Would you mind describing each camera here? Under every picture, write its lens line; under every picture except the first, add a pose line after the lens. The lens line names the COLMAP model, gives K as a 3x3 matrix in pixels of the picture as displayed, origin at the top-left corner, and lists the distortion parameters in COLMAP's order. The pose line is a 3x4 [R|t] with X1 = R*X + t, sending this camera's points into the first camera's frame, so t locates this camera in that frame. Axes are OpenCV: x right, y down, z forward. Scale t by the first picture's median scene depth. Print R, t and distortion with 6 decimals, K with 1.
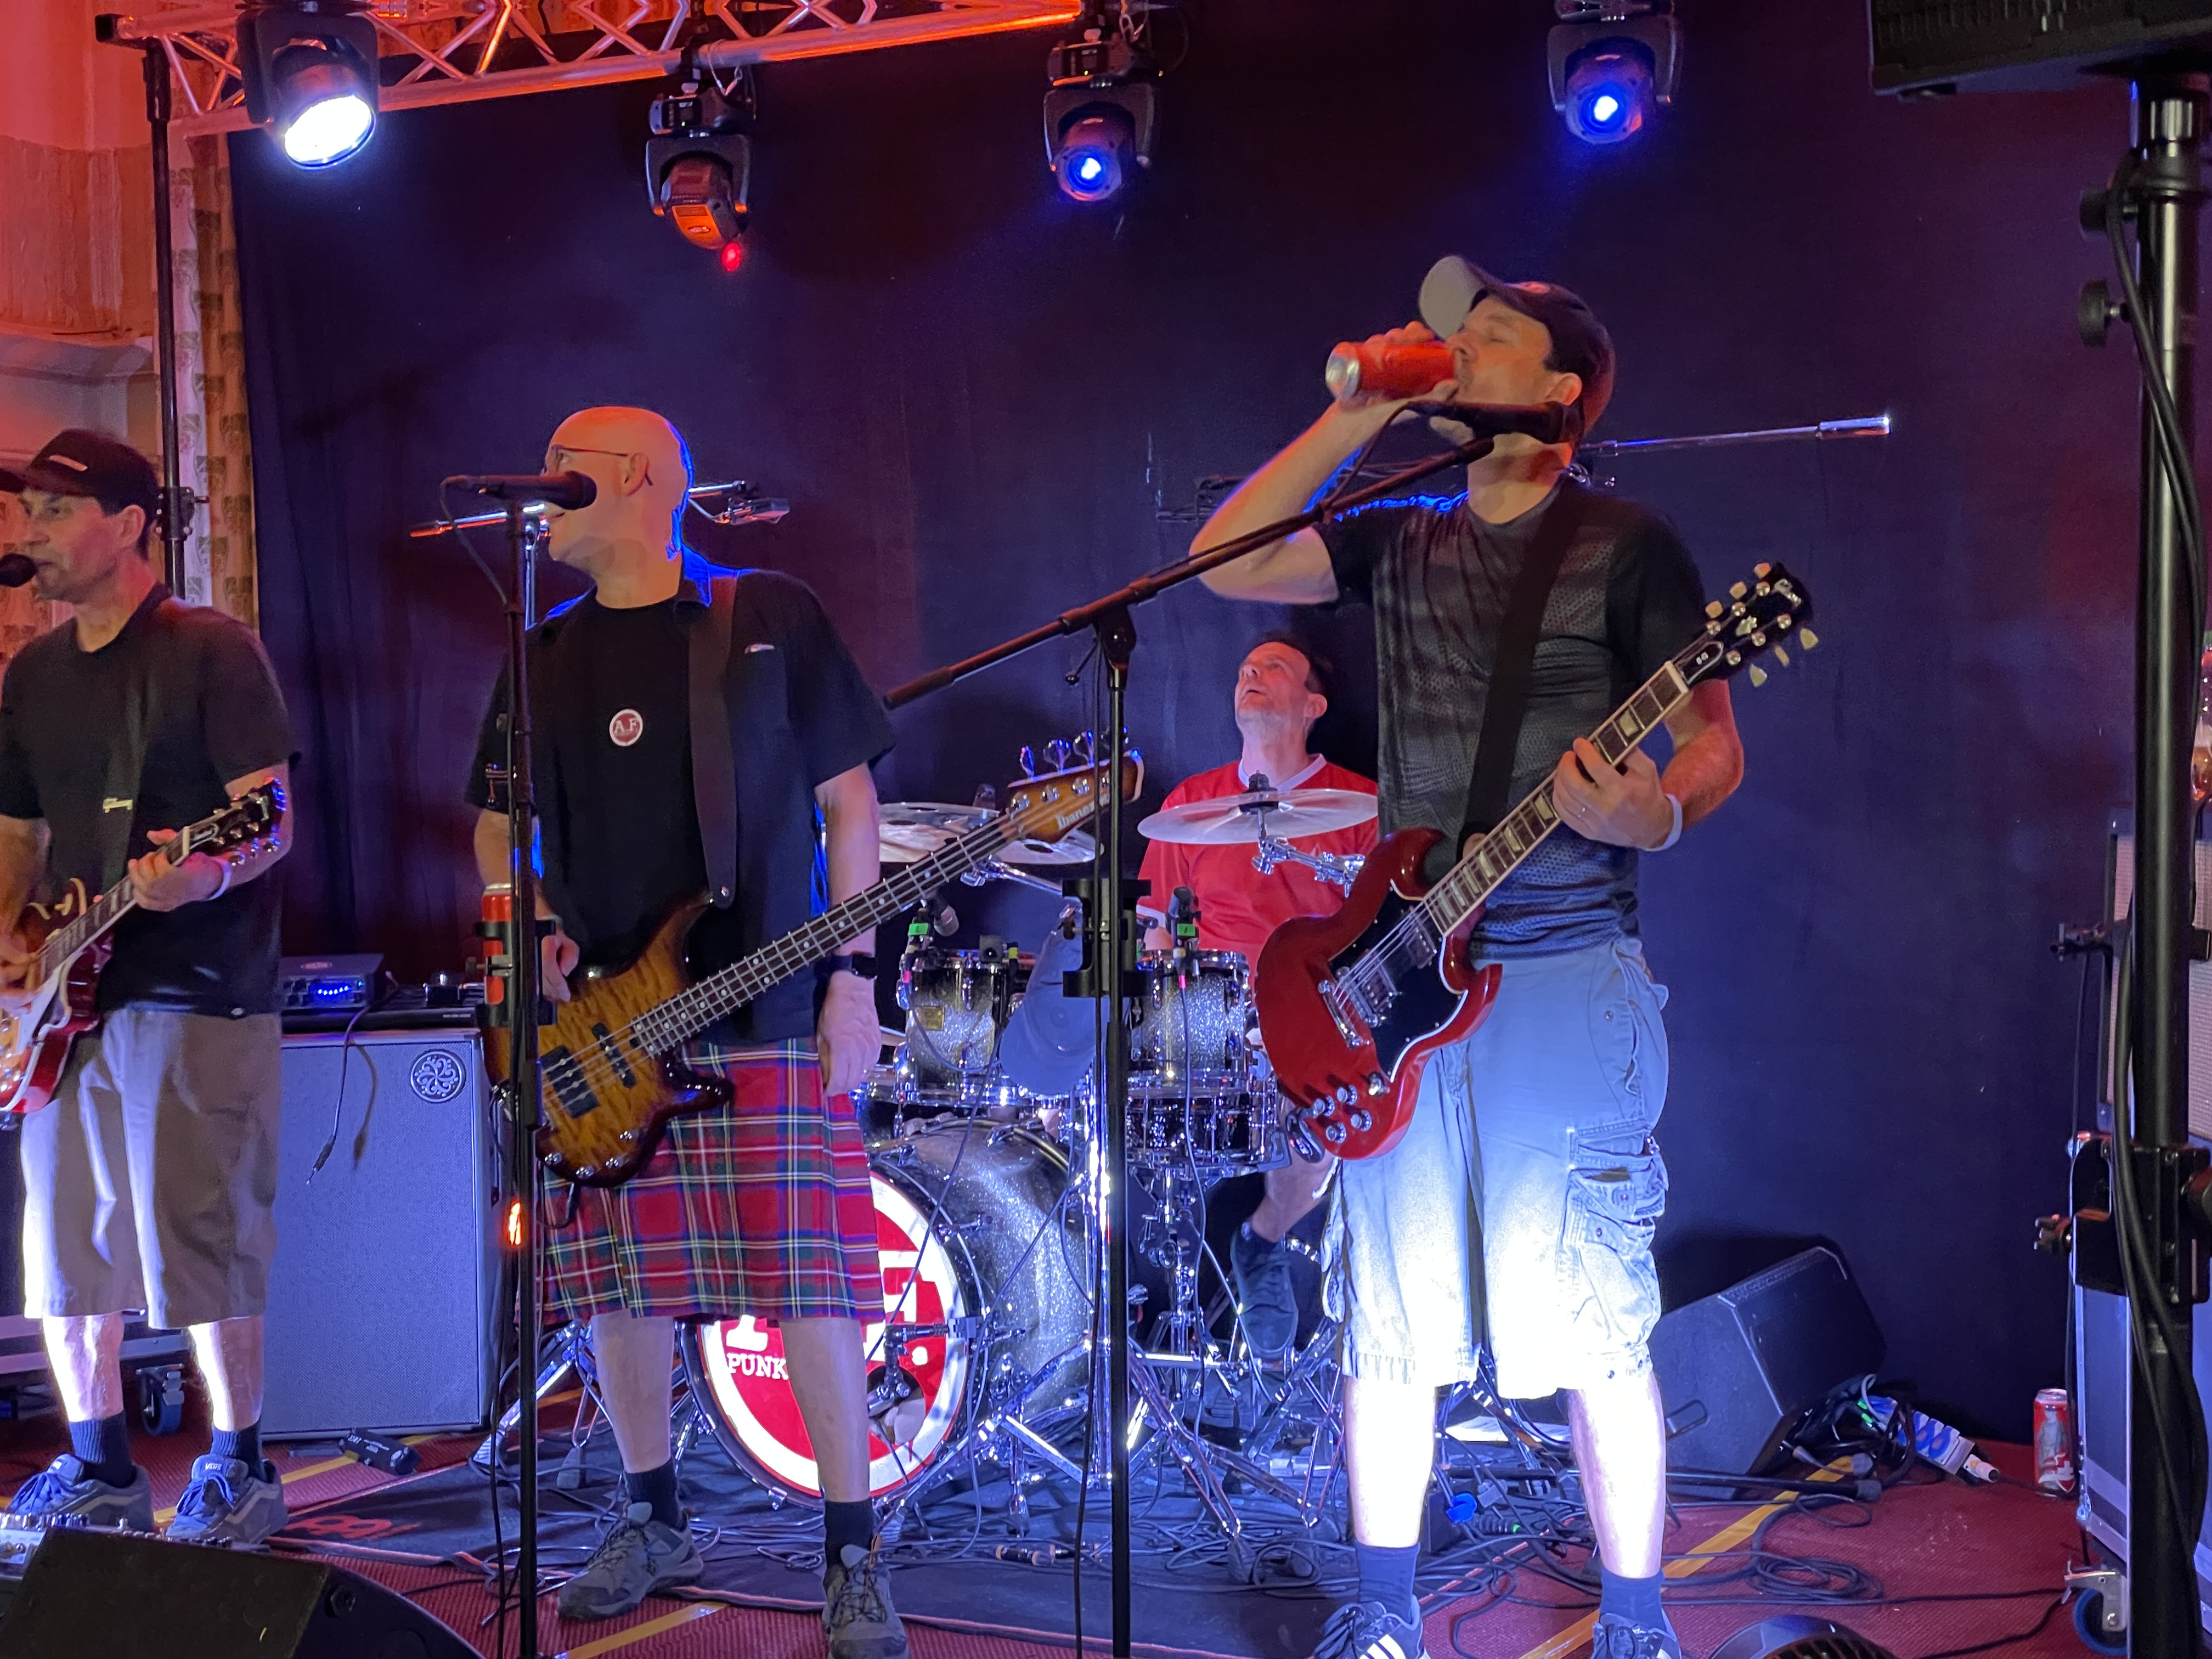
lens RADIAL K [[3298.1, 0, 1138.6], [0, 3298.1, 816.3], [0, 0, 1]] dist [0.123115, 0.000000]
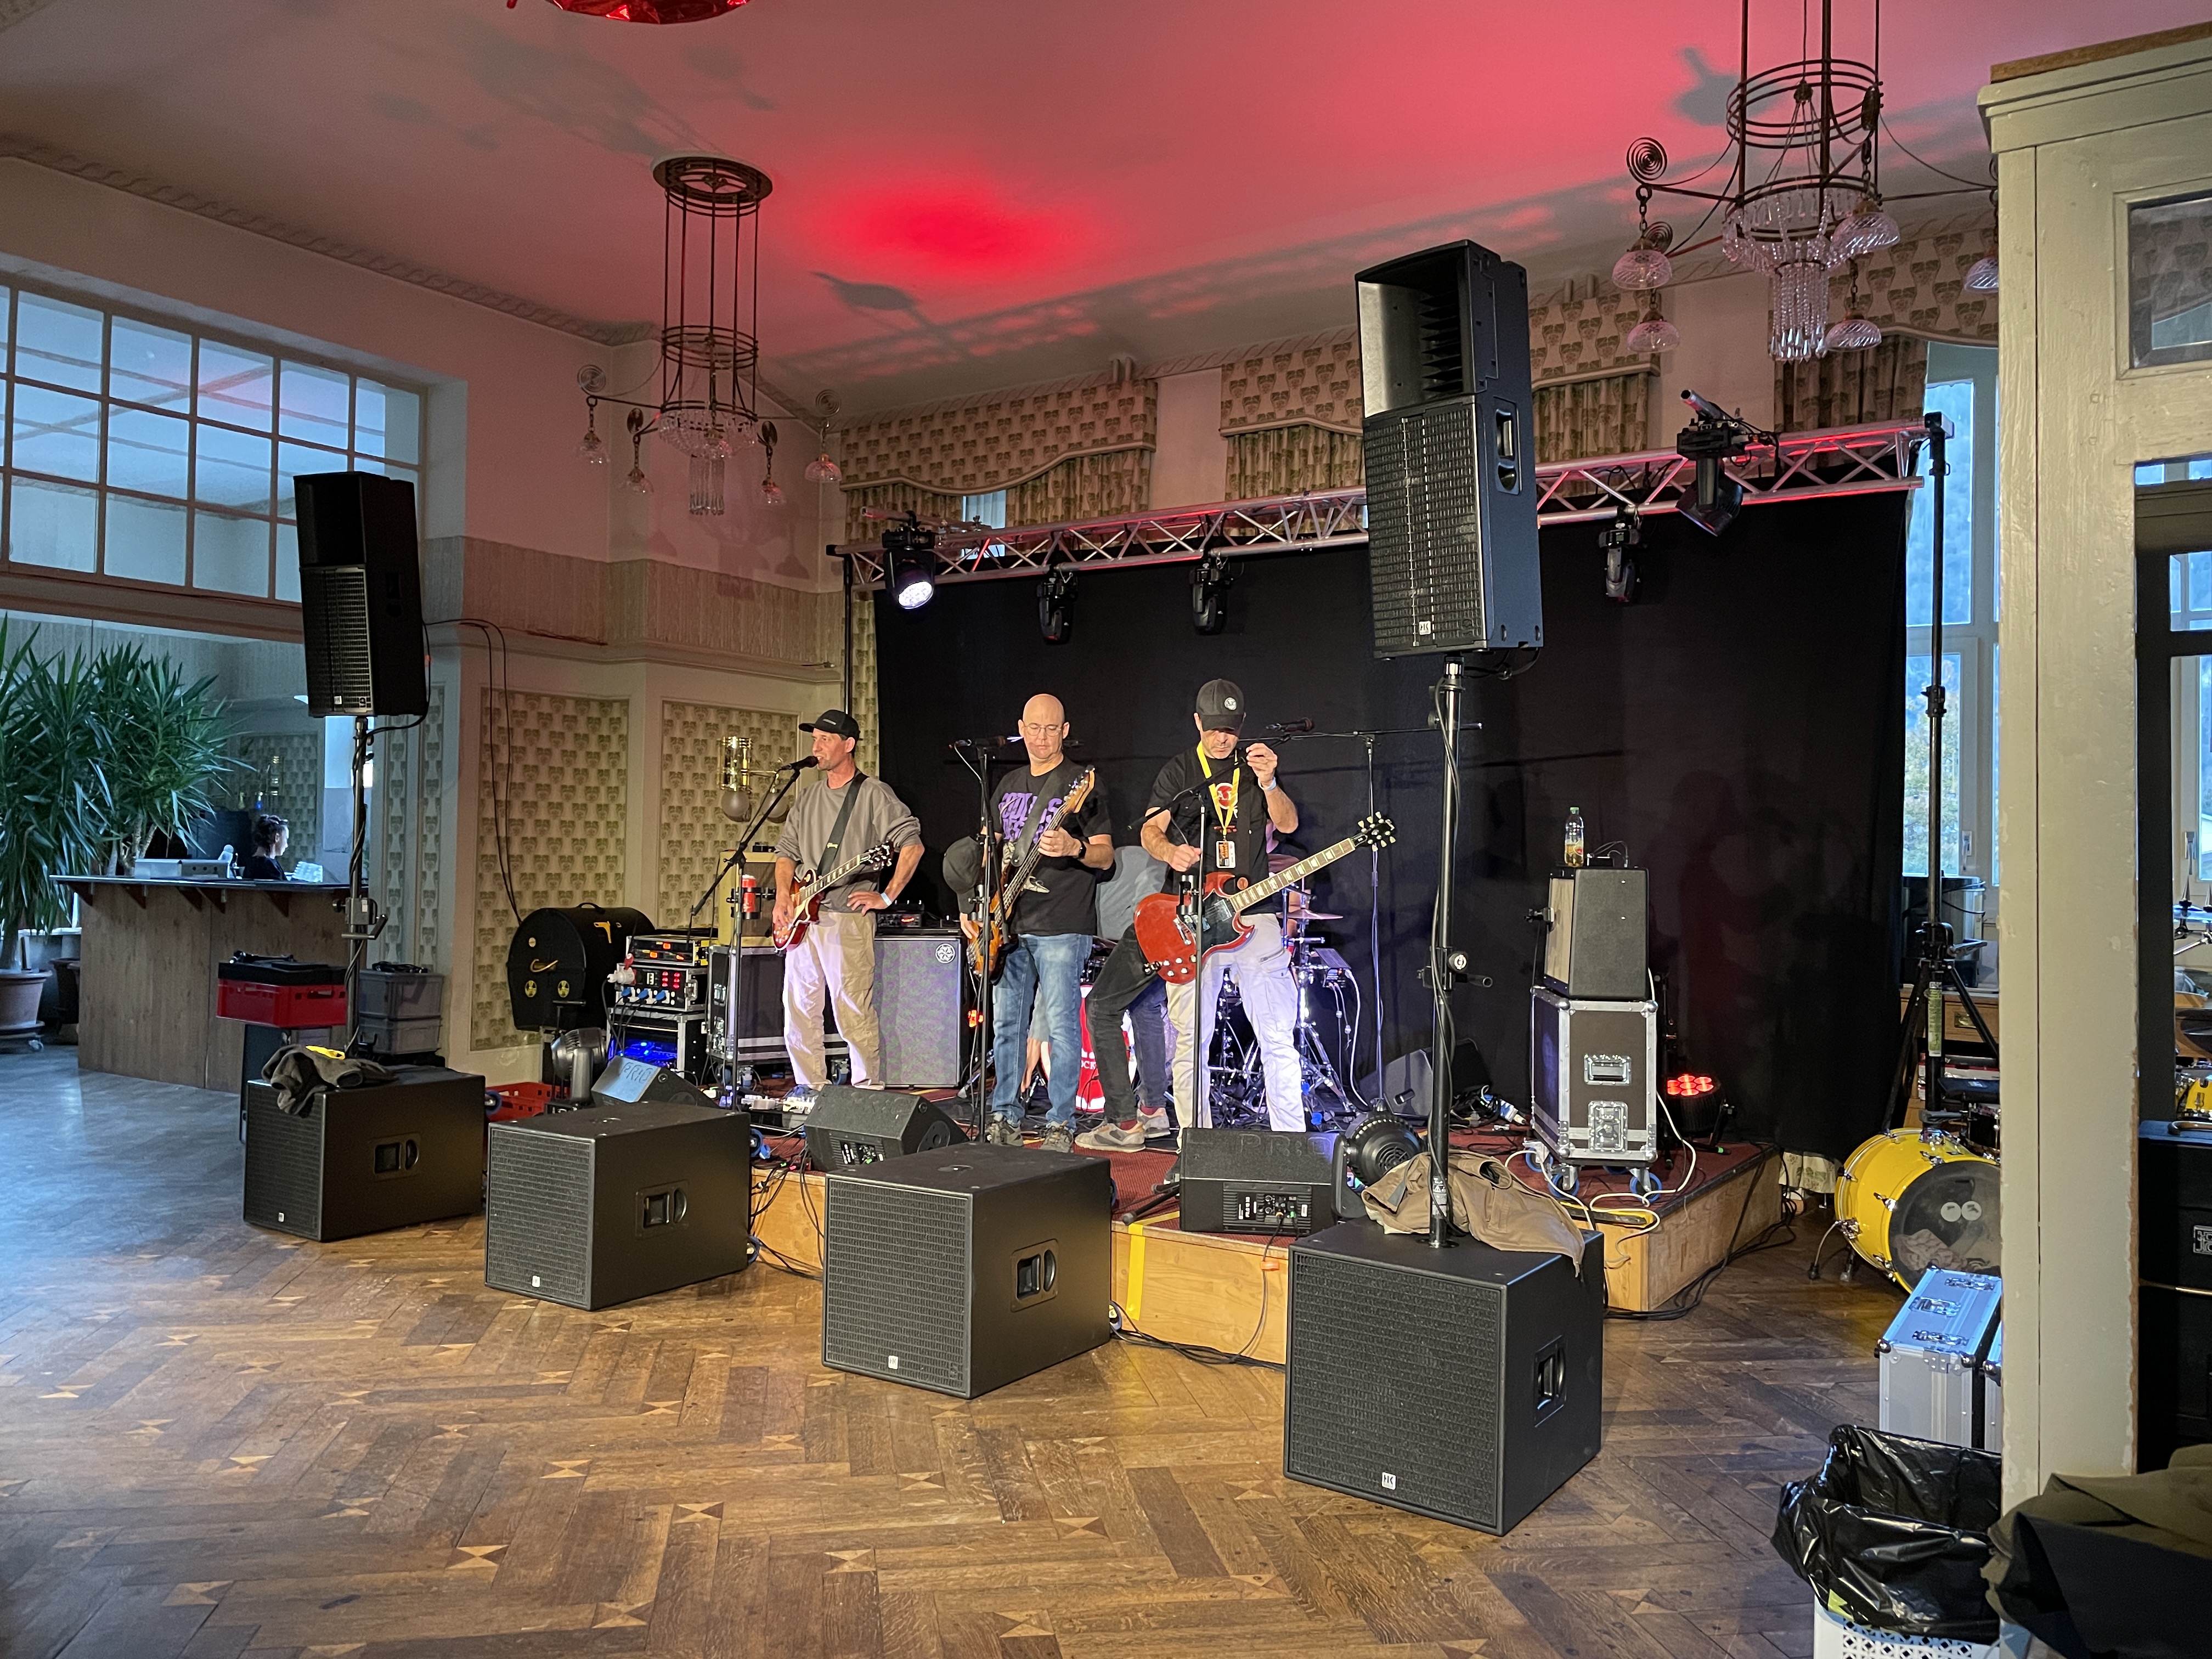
lens RADIAL K [[1667.1, 0, 1123.0], [0, 1667.1, 815.8], [0, 0, 1]] dist [0.086502, -0.112887]
pose [[0.996054, 0.030496, -0.083339, 0.041859], [-0.033796, 0.998688, -0.038484, 0.016092], [0.082056, 0.041148, 0.995778, -0.351579]]
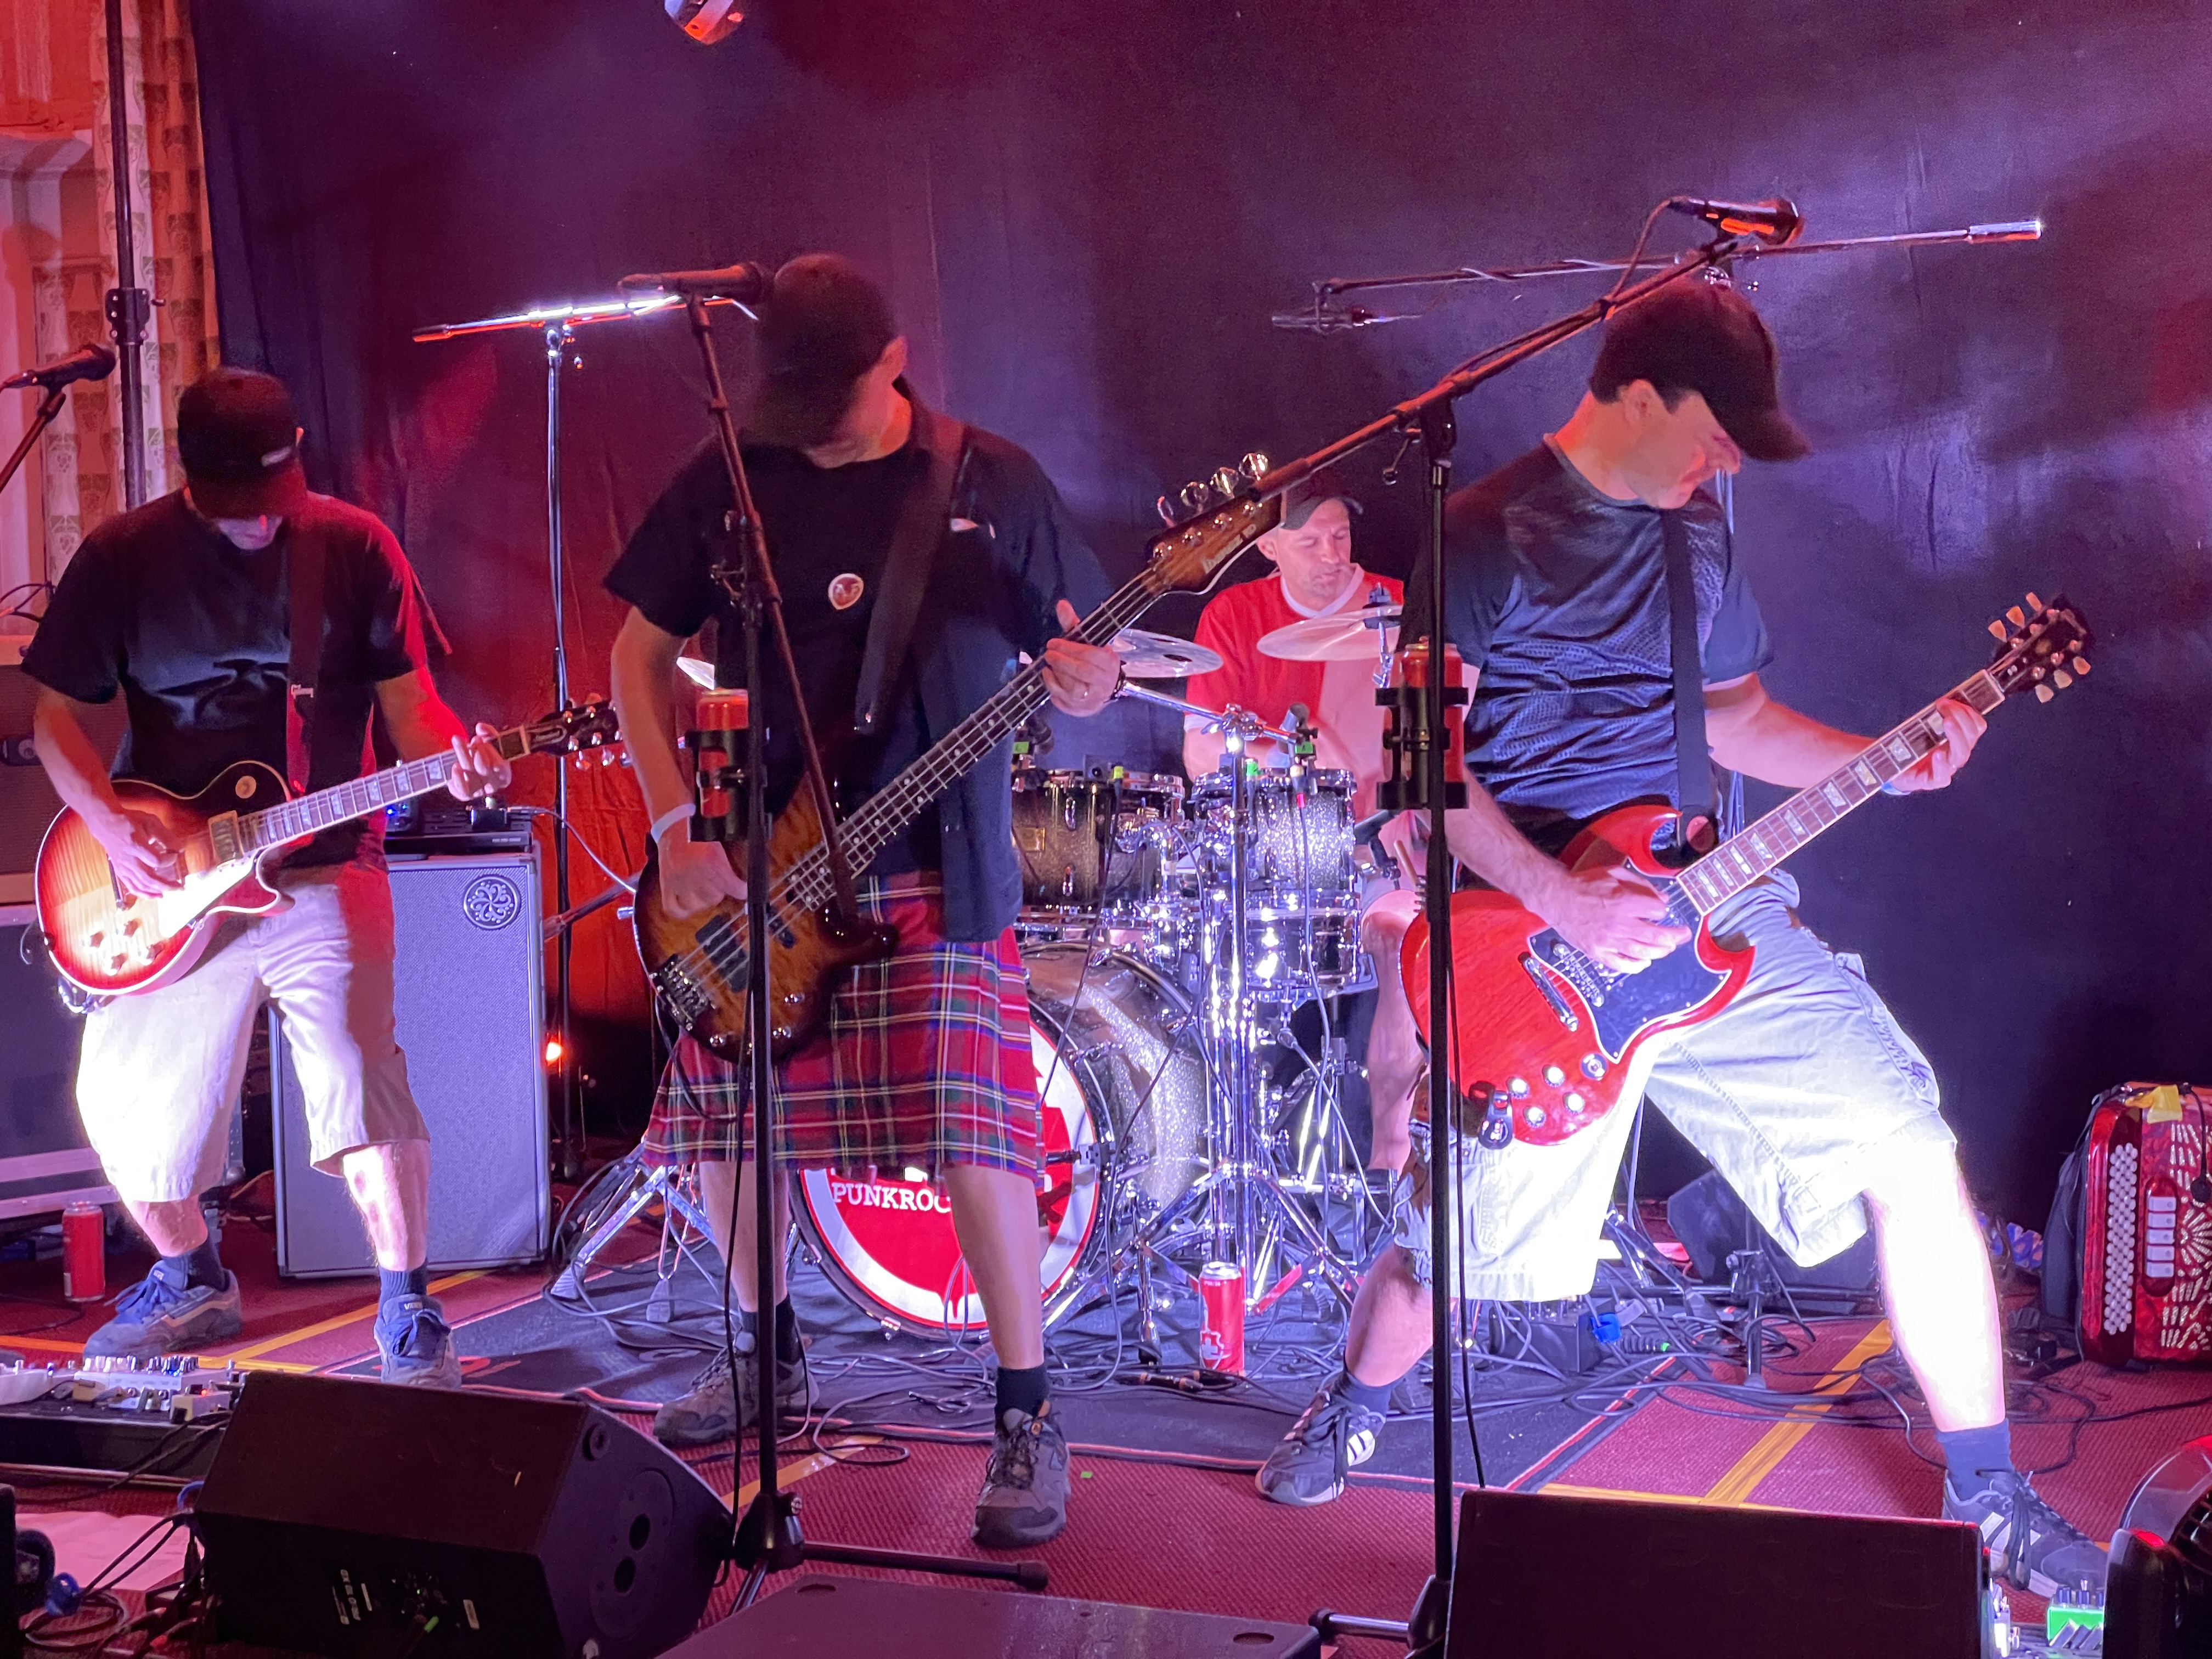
lens RADIAL K [[3298.1, 0, 1133.0], [0, 3298.1, 801.9], [0, 0, 1]] dist [0.123115, 0.000000]
pose [[0.996745, -0.004054, 0.080520, -0.111706], [0.000436, 0.998992, 0.044893, 0.006480], [-0.080621, -0.044711, 0.995742, 0.029601]]
